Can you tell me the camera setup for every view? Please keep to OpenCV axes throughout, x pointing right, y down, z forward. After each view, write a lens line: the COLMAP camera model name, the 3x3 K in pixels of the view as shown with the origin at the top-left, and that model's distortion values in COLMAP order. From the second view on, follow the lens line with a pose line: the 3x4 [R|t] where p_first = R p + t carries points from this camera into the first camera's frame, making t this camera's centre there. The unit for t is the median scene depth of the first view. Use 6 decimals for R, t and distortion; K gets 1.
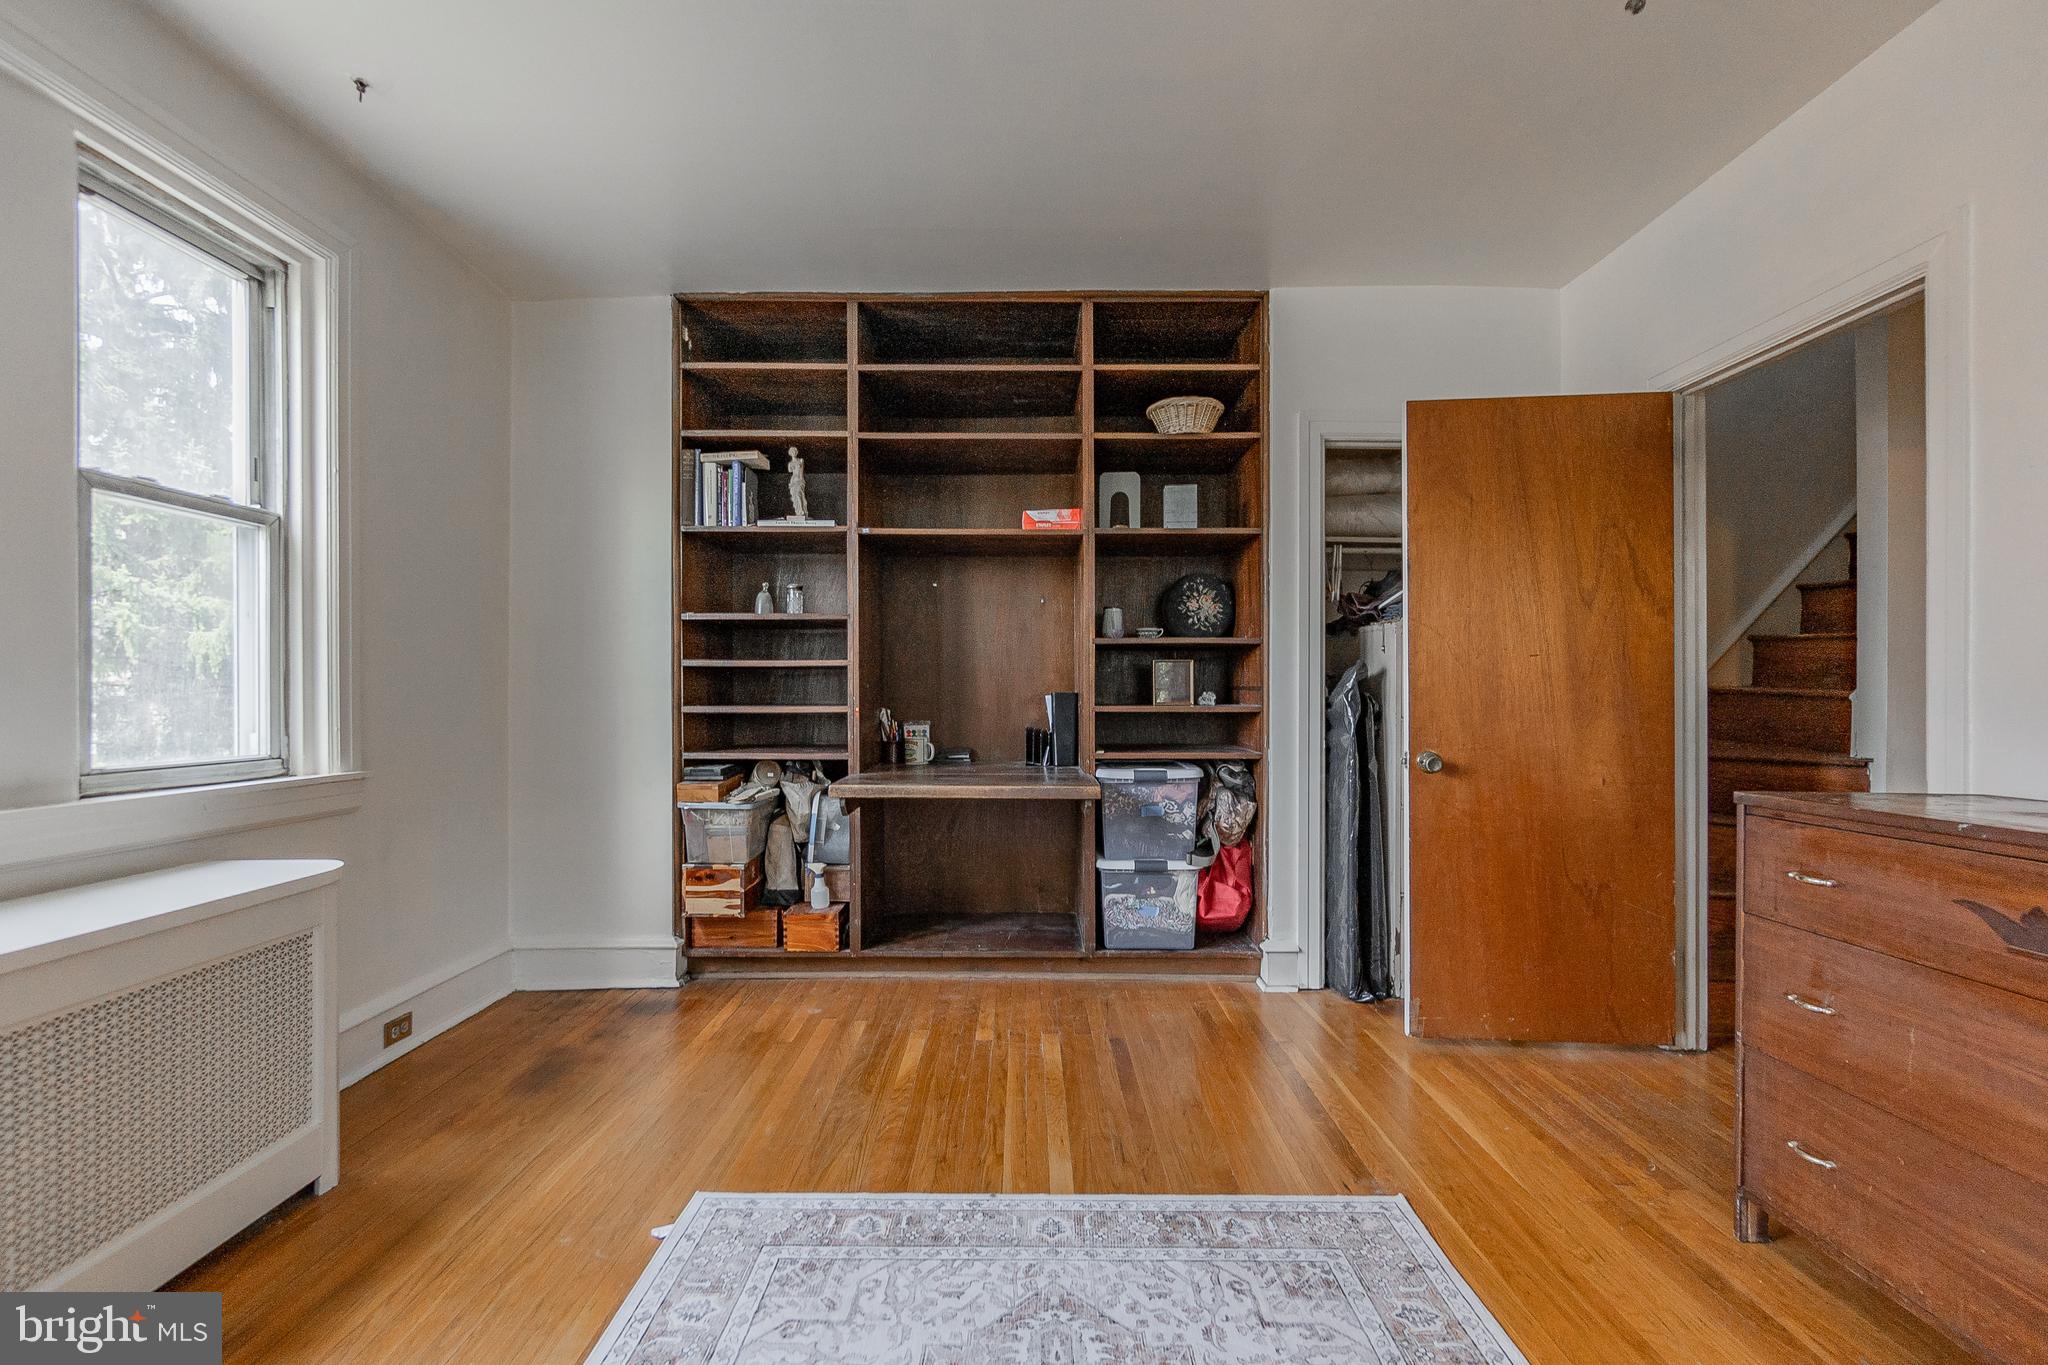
lens RADIAL K [[897.5, 0, 1023.1], [0, 897.5, 687.5], [0, 0, 1]] dist [-0.002494, -0.000134]
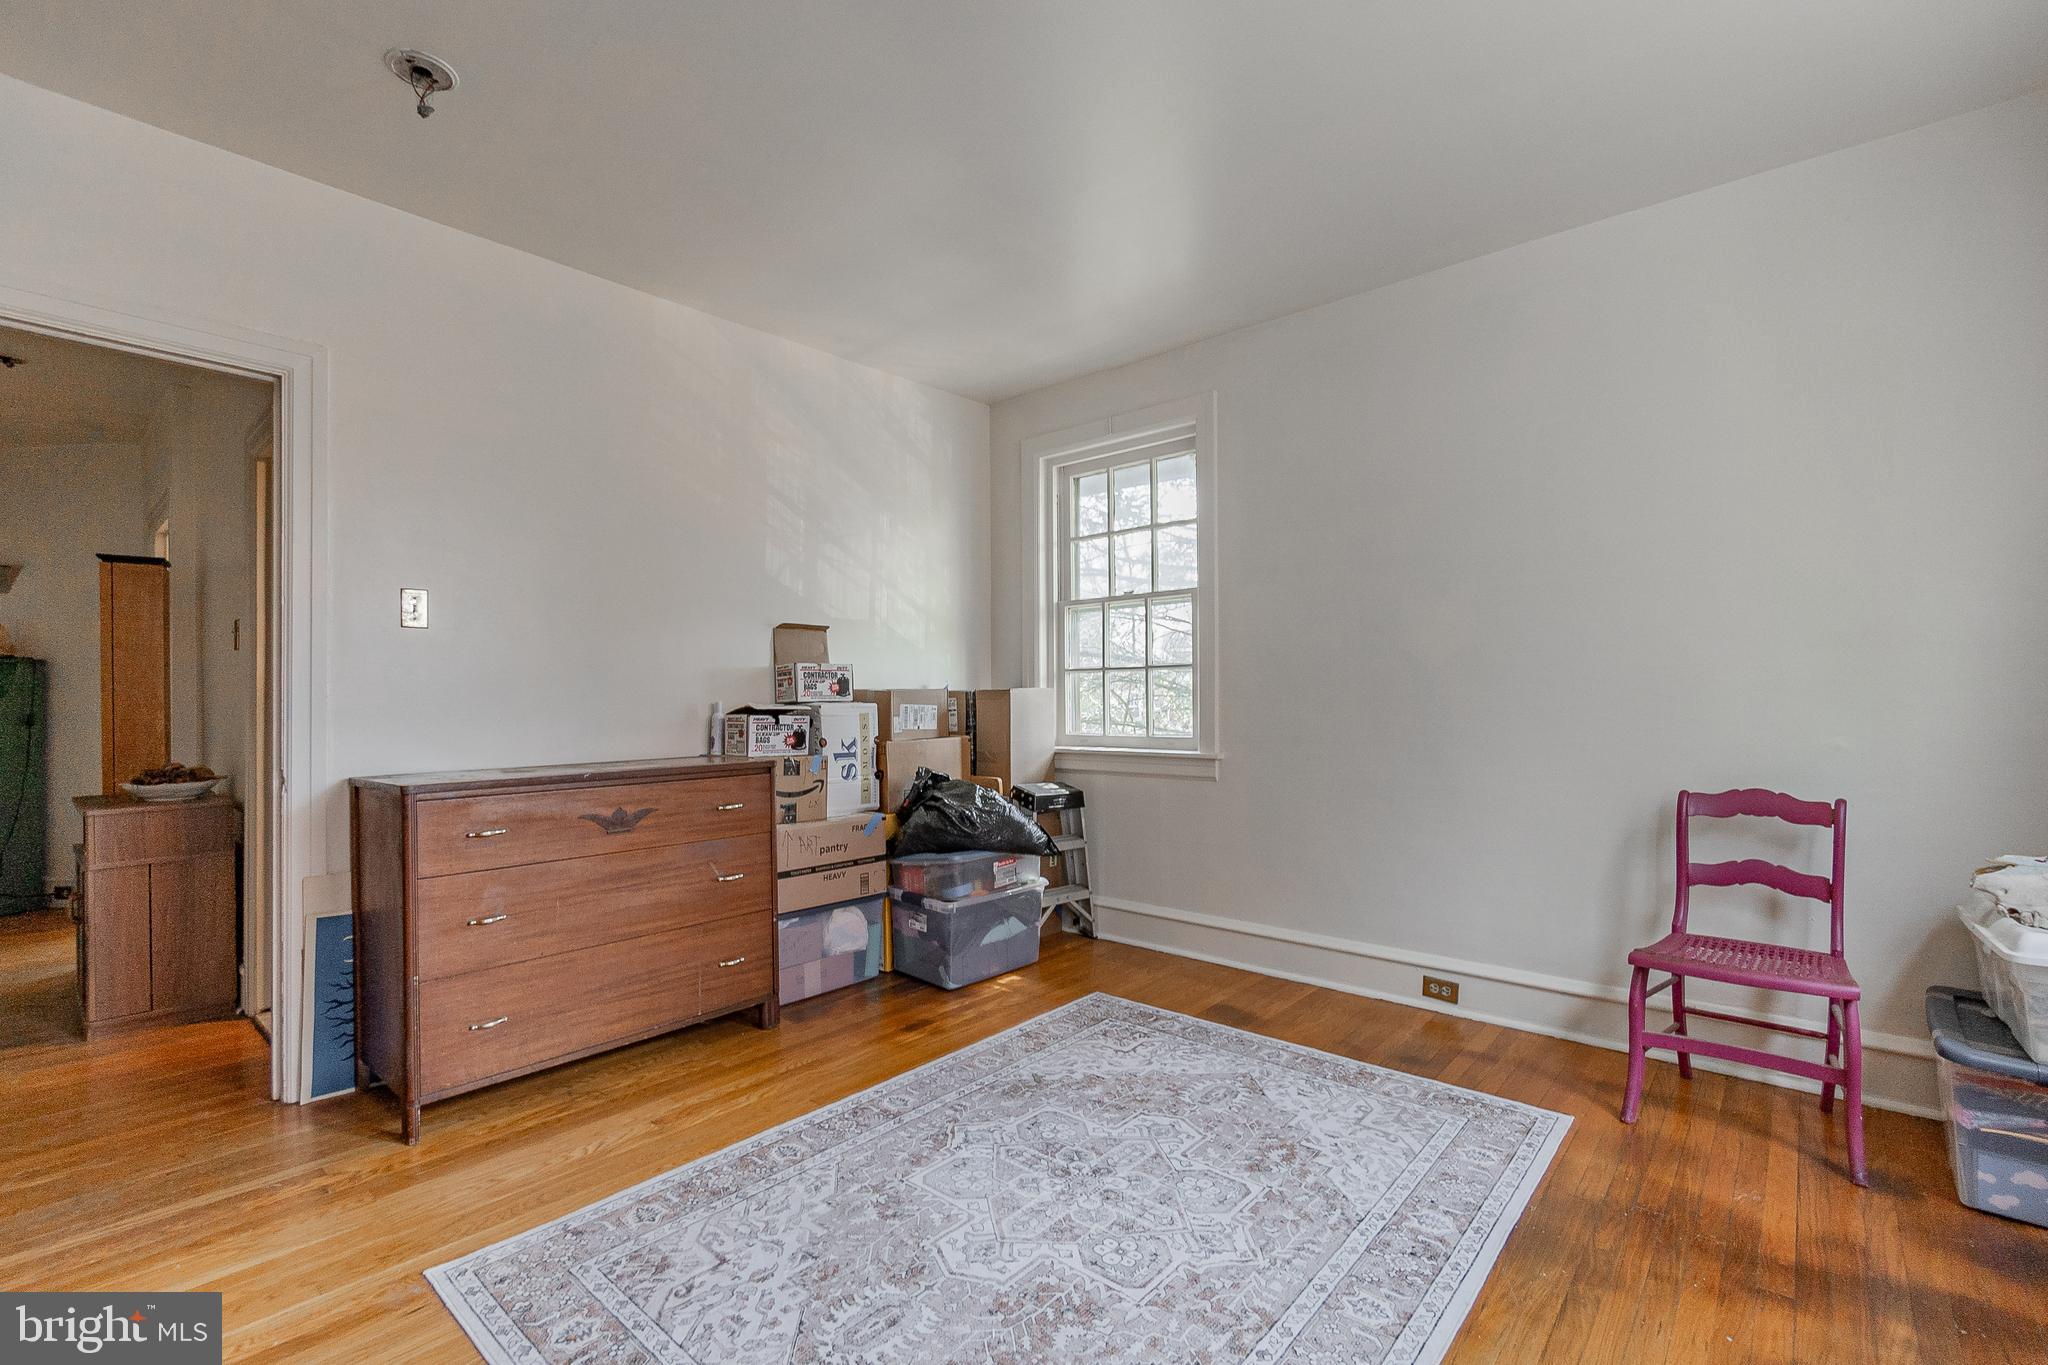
lens RADIAL K [[897.5, 0, 1024.2], [0, 897.5, 692.2], [0, 0, 1]] dist [-0.002494, -0.000134]
pose [[-0.751047, 0.006038, 0.660221, -0.638184], [0.004962, 0.999982, -0.003501, 0.004031], [-0.660230, 0.000647, -0.751063, 1.343305]]
